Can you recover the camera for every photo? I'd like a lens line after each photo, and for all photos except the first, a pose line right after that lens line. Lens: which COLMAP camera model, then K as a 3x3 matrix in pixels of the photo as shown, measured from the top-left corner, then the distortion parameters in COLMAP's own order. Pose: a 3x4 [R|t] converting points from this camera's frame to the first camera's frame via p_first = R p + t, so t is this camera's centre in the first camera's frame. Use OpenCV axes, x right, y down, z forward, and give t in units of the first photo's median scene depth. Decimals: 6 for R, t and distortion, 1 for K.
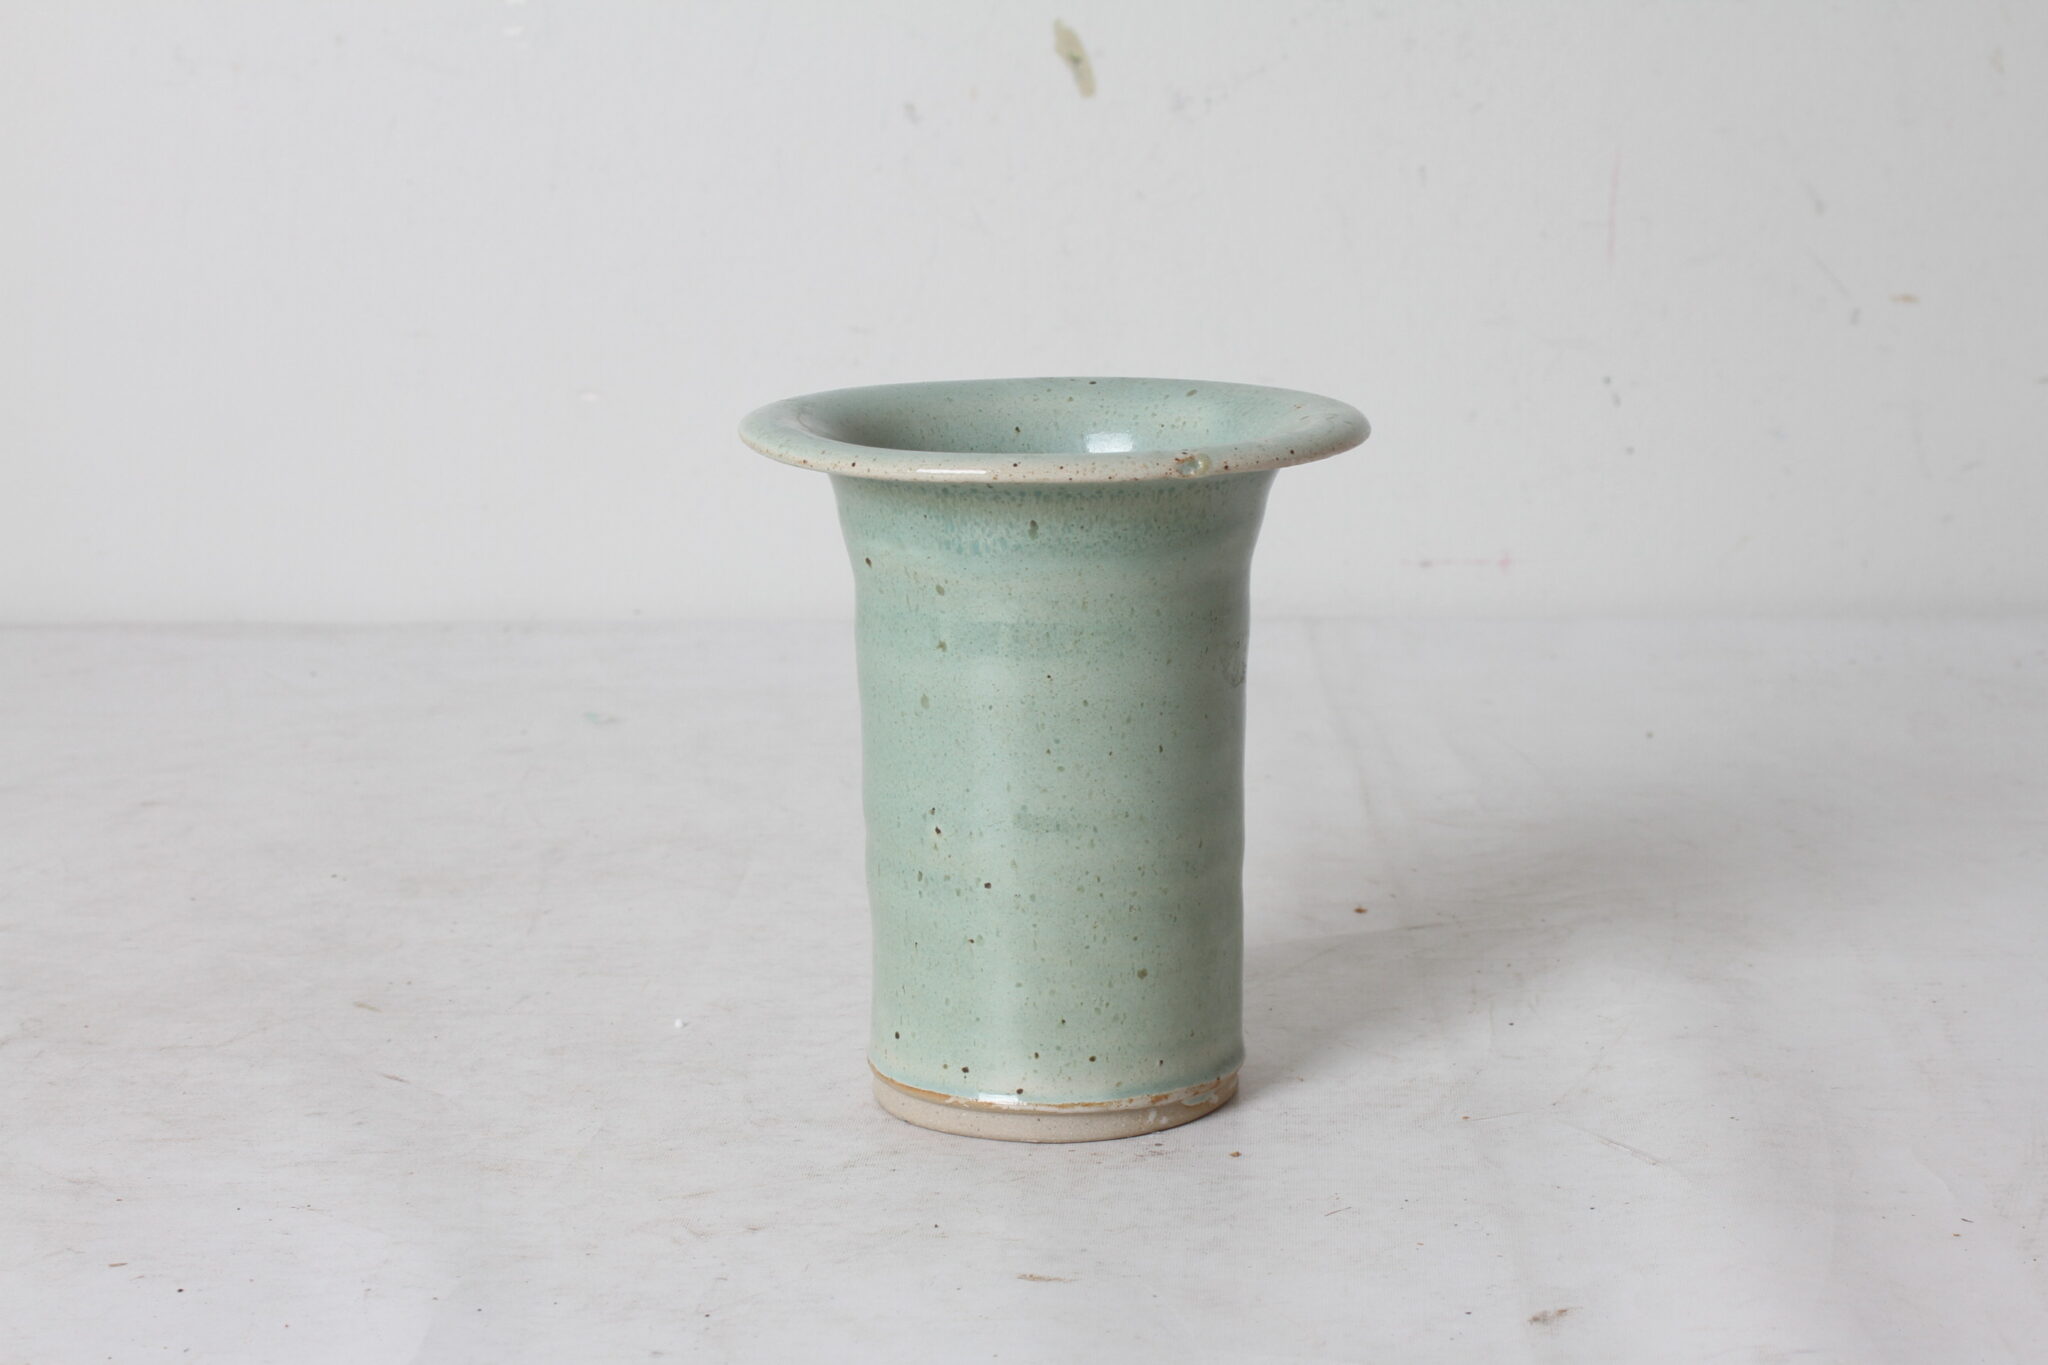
lens RADIAL K [[4823.5, 0, 1035.8], [0, 4823.5, 683.7], [0, 0, 1]] dist [0.047399, 0.000000]
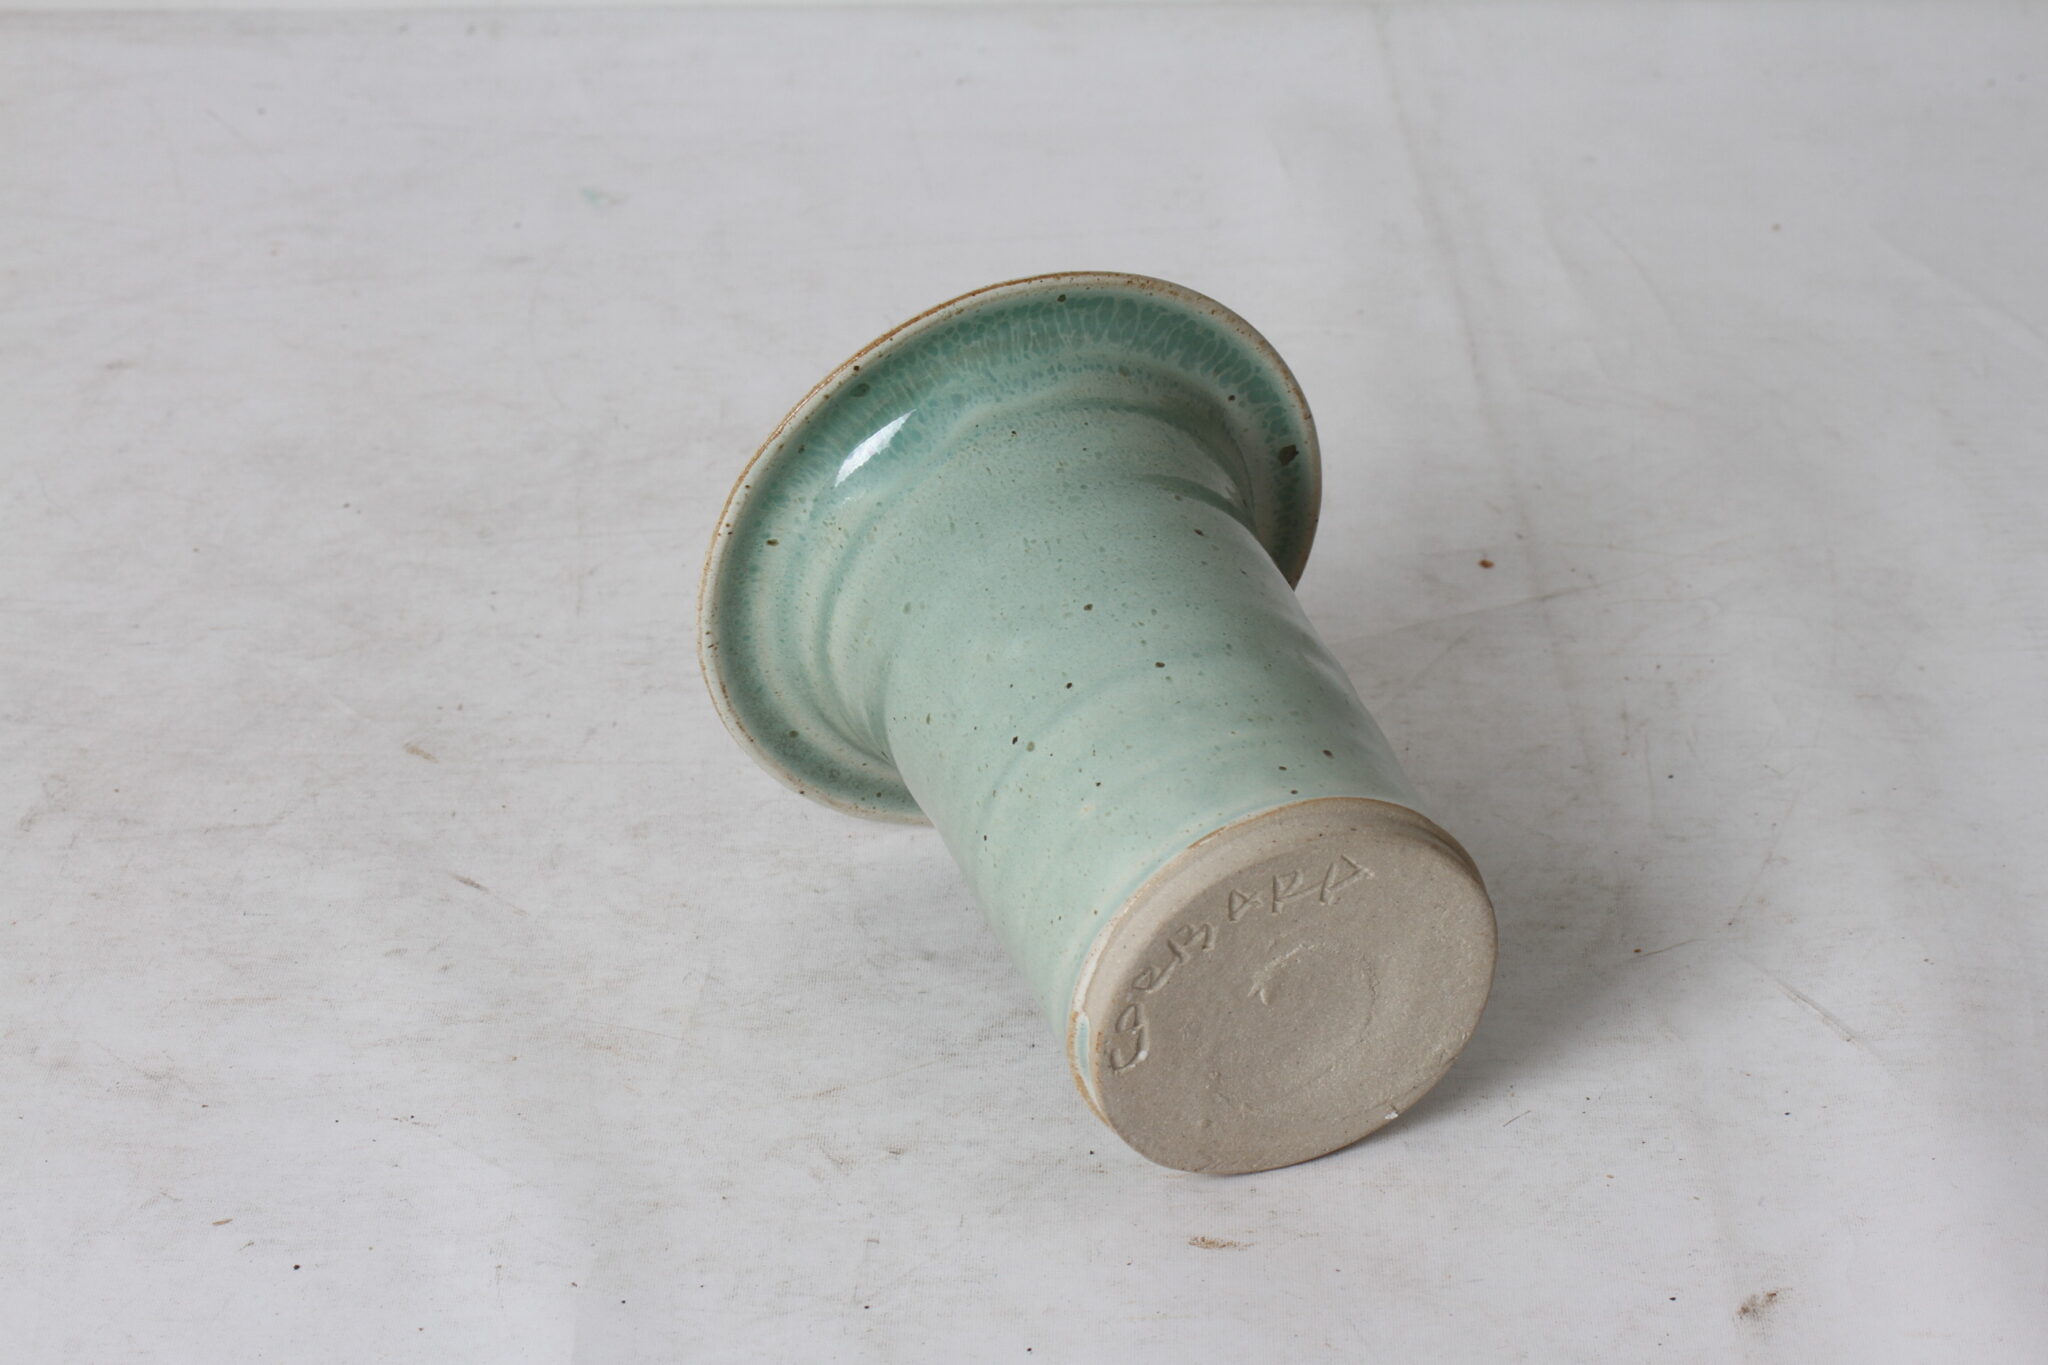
lens RADIAL K [[5405.8, 0, 1029.8], [0, 5405.8, 692.0], [0, 0, 1]] dist [0.107237, 0.000000]
pose [[0.999317, -0.014623, 0.033934, -0.063319], [0.004654, 0.960859, 0.276997, -0.249715], [-0.036656, -0.276650, 0.960271, 0.014907]]
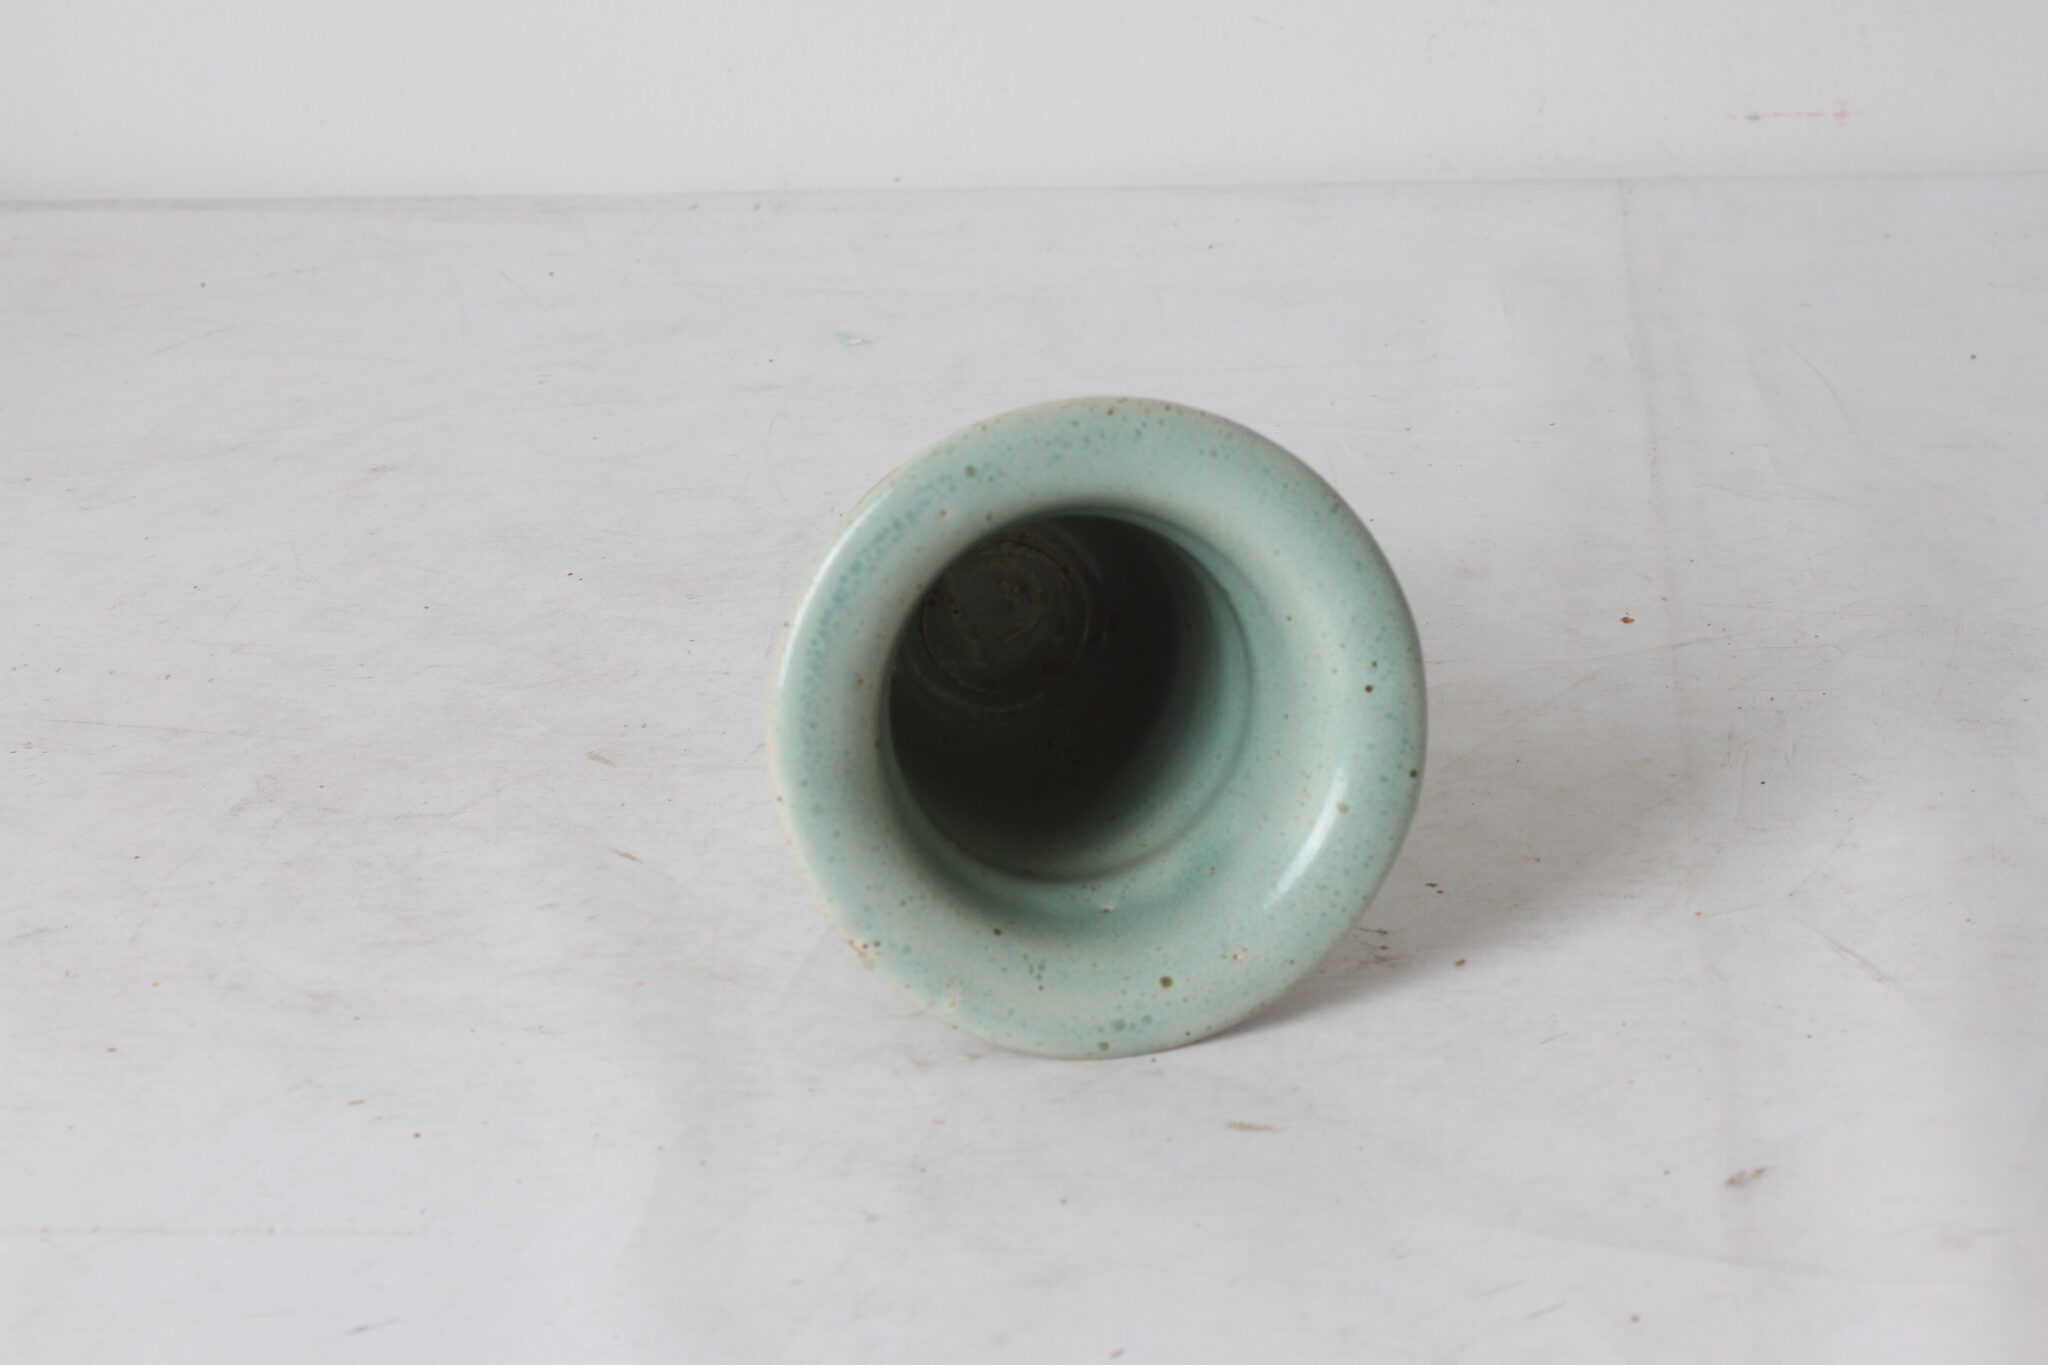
lens RADIAL K [[5914.0, 0, 1013.7], [0, 5914.0, 670.2], [0, 0, 1]] dist [0.189142, 0.000000]
pose [[0.996444, -0.006568, -0.084005, 0.052154], [0.020417, 0.986069, 0.165081, -0.163842], [0.081750, -0.166209, 0.982696, -0.198610]]
